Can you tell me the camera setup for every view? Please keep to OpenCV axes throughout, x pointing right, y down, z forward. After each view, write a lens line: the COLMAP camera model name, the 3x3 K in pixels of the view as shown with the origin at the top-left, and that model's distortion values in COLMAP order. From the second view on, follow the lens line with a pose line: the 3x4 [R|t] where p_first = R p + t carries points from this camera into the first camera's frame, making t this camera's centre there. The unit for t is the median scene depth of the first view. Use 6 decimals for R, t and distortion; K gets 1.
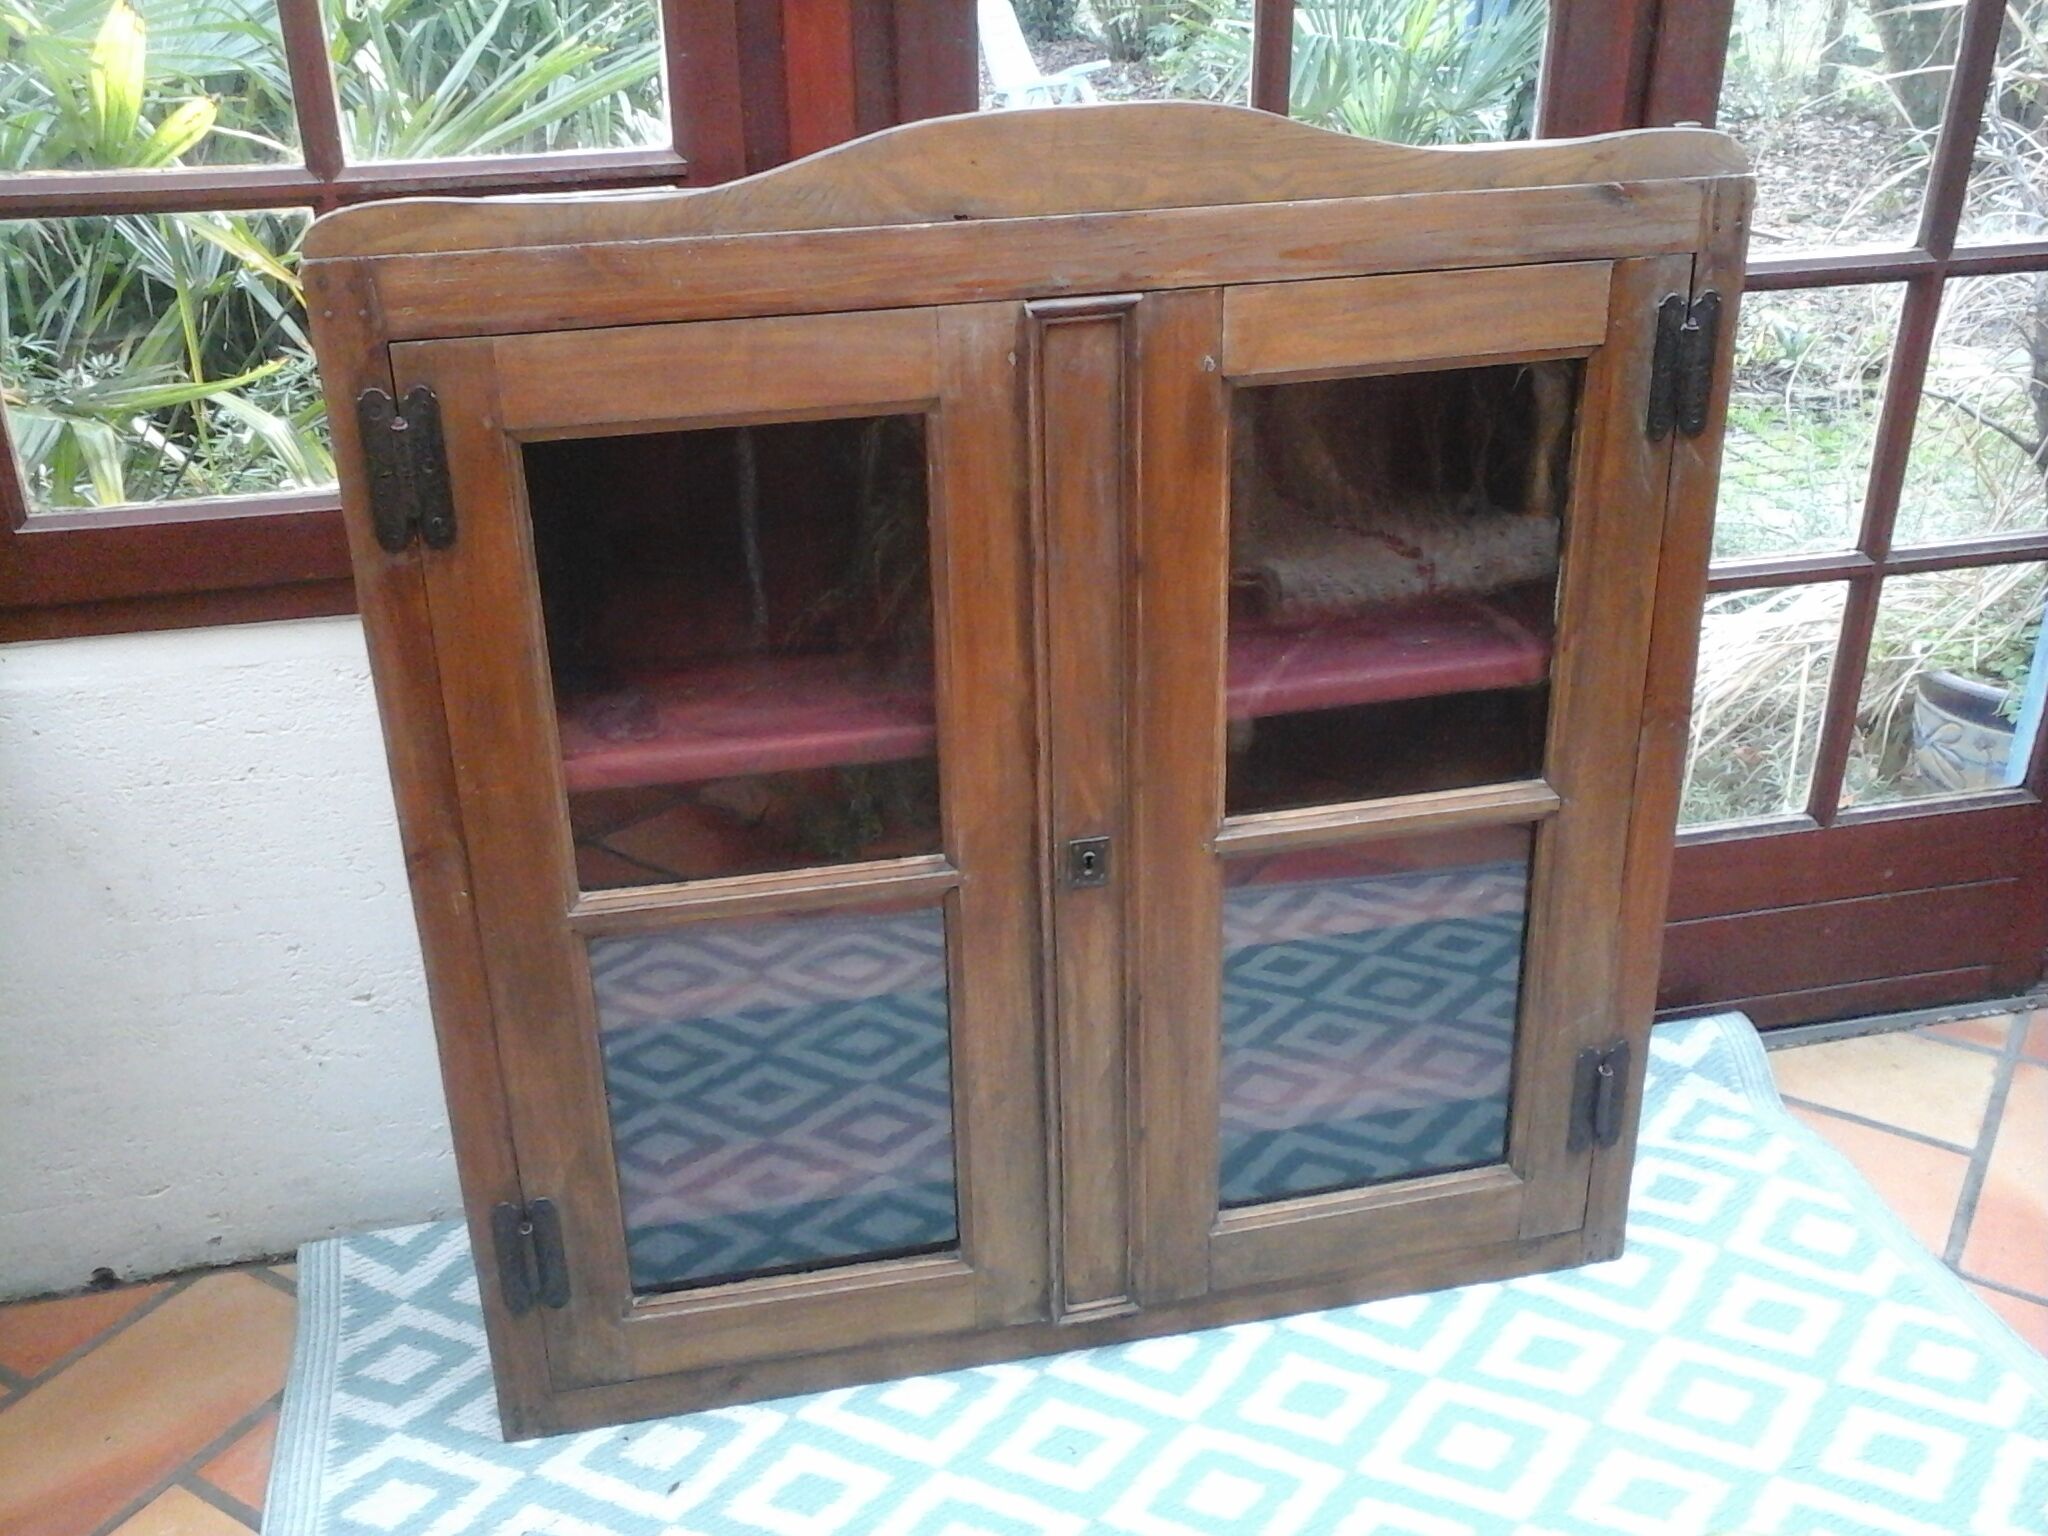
lens RADIAL K [[1947.3, 0, 1021.6], [0, 1947.3, 764.3], [0, 0, 1]] dist [0.015981, 0.000000]
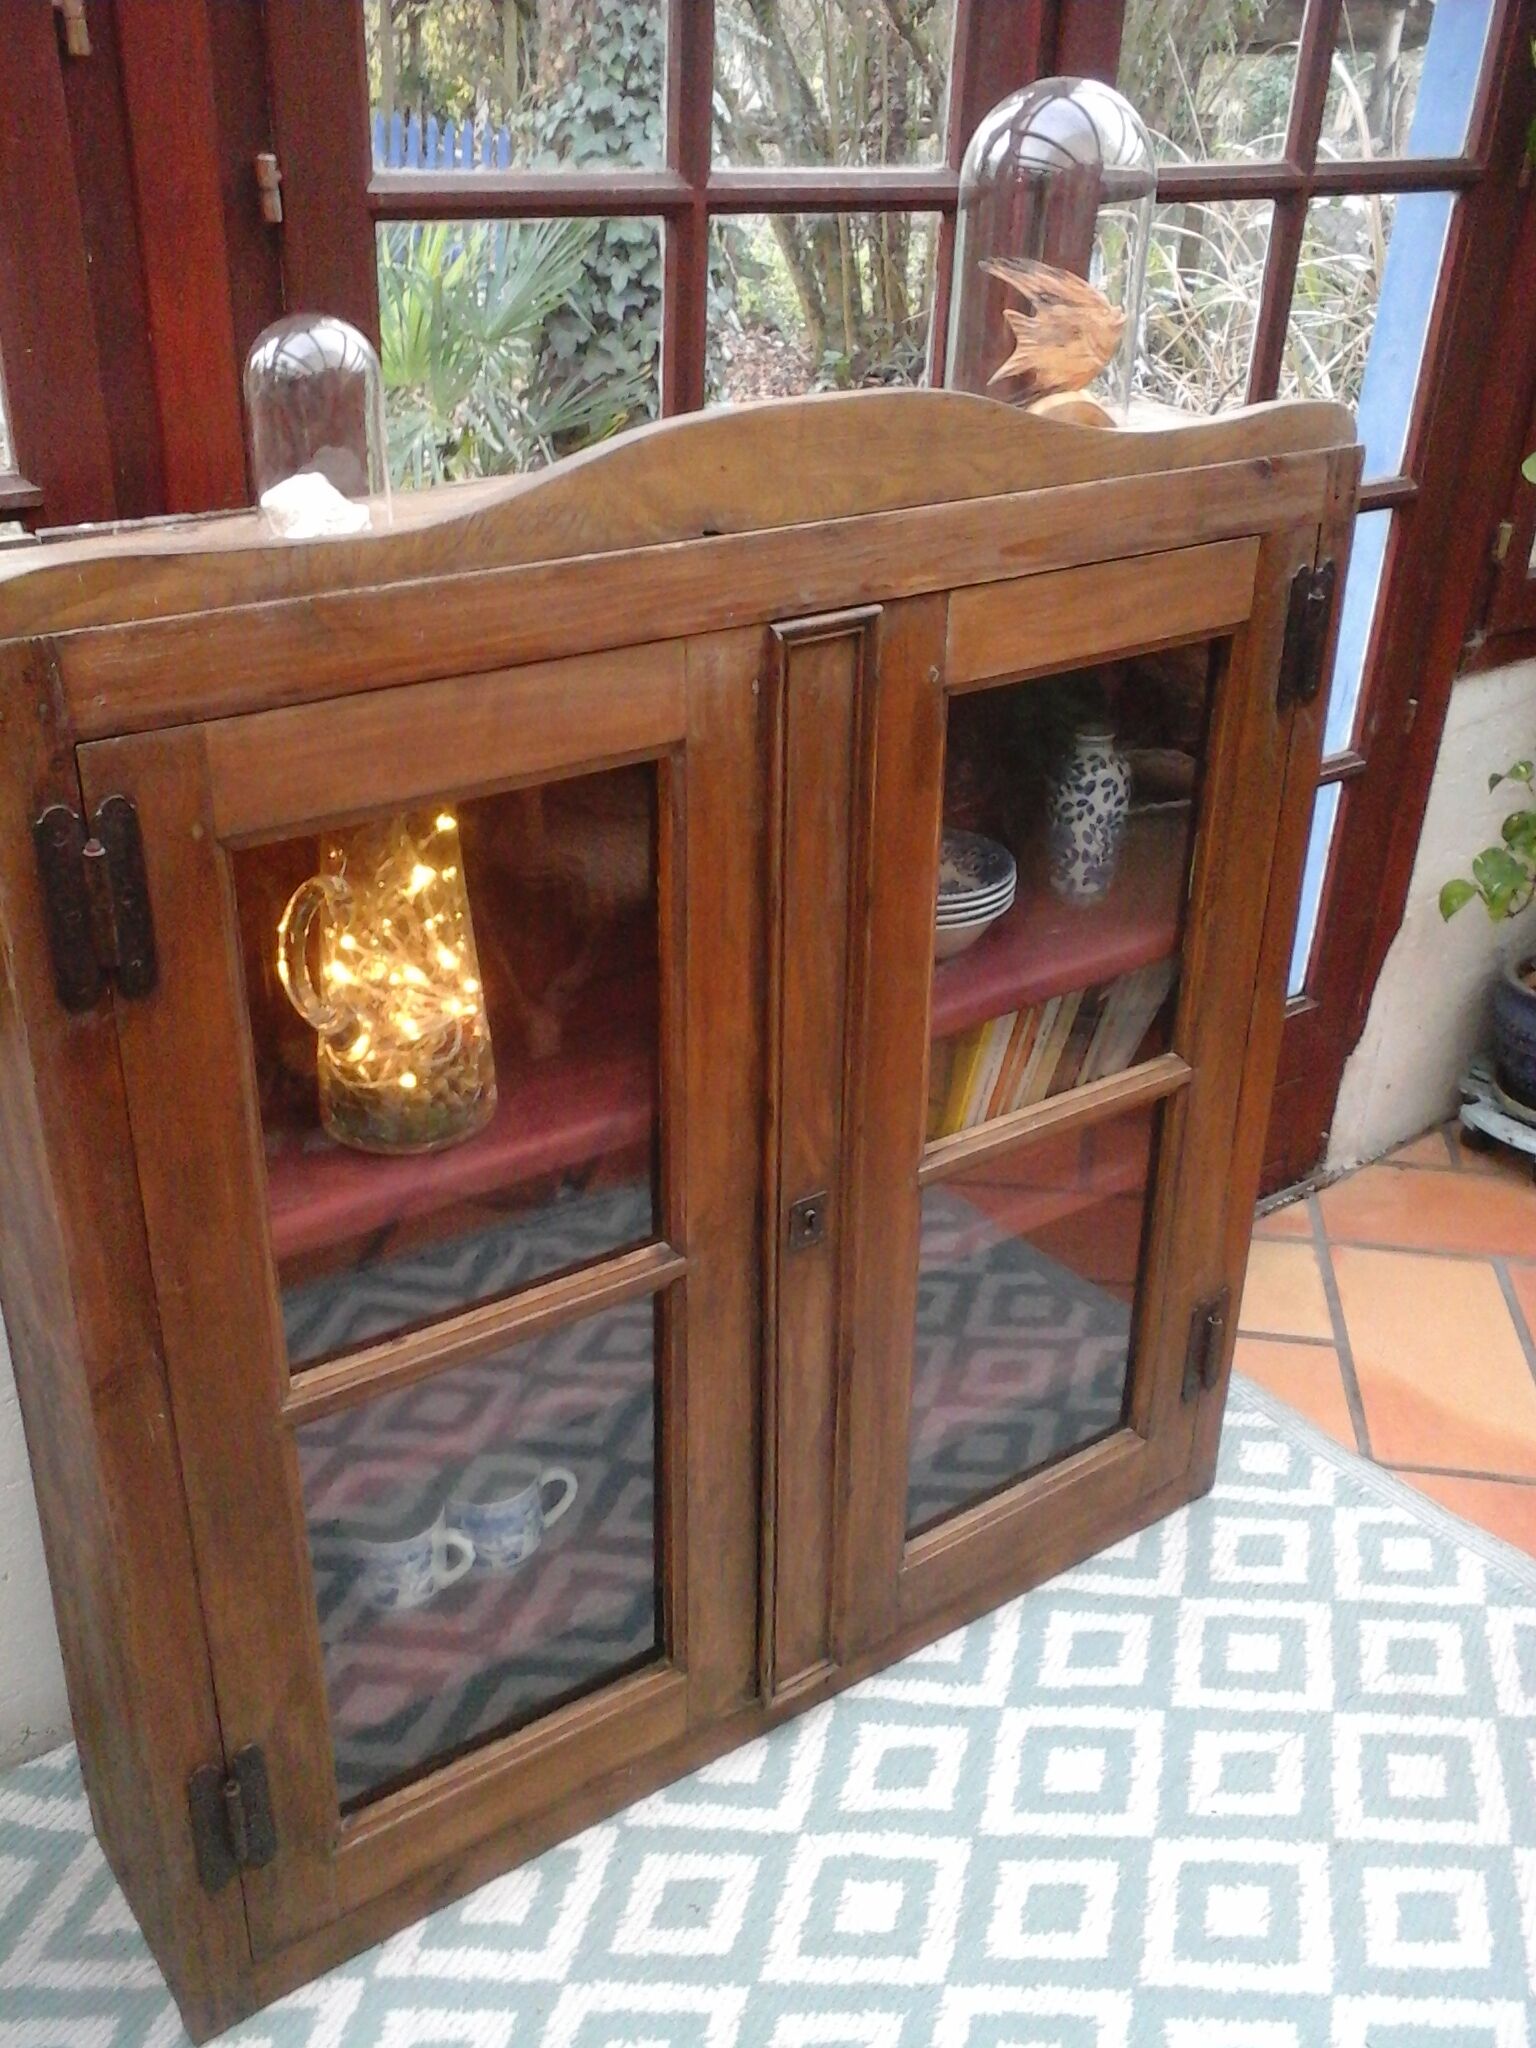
lens RADIAL K [[1947.3, 0, 748.0], [0, 1947.3, 1067.2], [0, 0, 1]] dist [0.015981, 0.000000]
pose [[0.911947, -0.158770, 0.378346, -0.360671], [0.142944, 0.987270, 0.069756, -0.098591], [-0.384604, -0.009532, 0.923032, 0.181359]]
